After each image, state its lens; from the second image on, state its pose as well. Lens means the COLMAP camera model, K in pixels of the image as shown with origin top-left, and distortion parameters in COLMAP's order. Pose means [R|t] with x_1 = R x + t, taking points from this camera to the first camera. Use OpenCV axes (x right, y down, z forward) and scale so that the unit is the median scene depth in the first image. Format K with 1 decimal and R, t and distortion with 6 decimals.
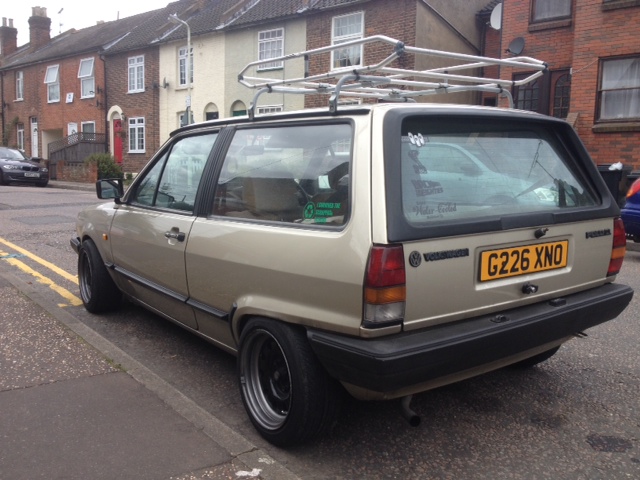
lens RADIAL K [[615.5, 0, 321.5], [0, 615.5, 238.0], [0, 0, 1]] dist [-0.009998, 0.000000]
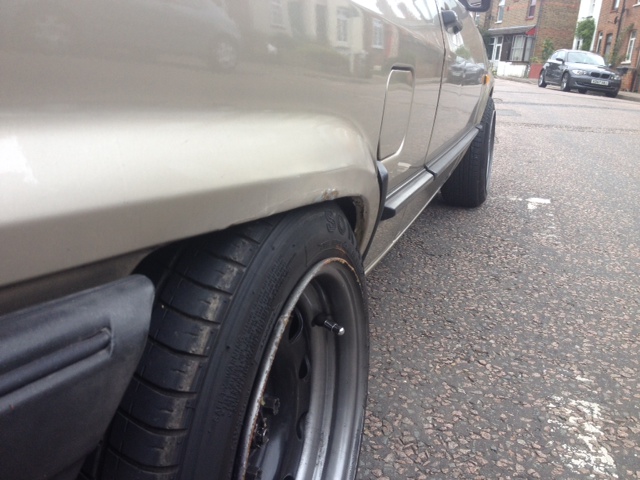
lens RADIAL K [[615.5, 0, 320.8], [0, 615.5, 243.0], [0, 0, 1]] dist [-0.009998, 0.000000]
pose [[0.555310, 0.252631, -0.792343, 0.693379], [-0.149107, 0.967550, 0.203993, 0.033940], [0.818167, 0.004865, 0.574960, 1.229122]]
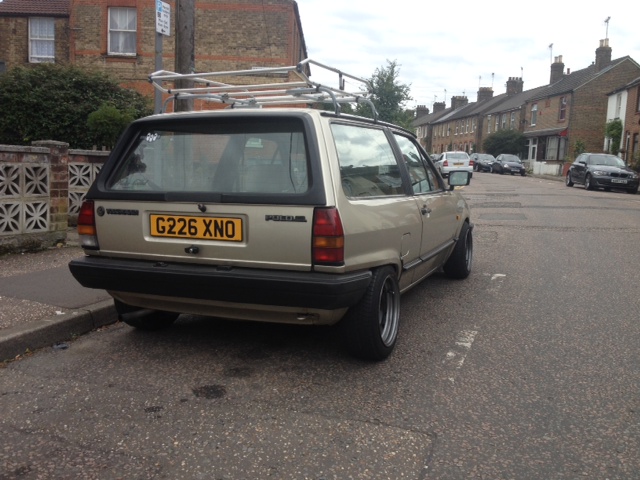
lens RADIAL K [[615.5, 0, 317.1], [0, 615.5, 239.9], [0, 0, 1]] dist [-0.009998, 0.000000]
pose [[0.487438, 0.105152, -0.866803, 1.559518], [-0.115149, 0.991793, 0.055562, -0.039452], [0.865532, 0.072728, 0.495546, 0.578909]]
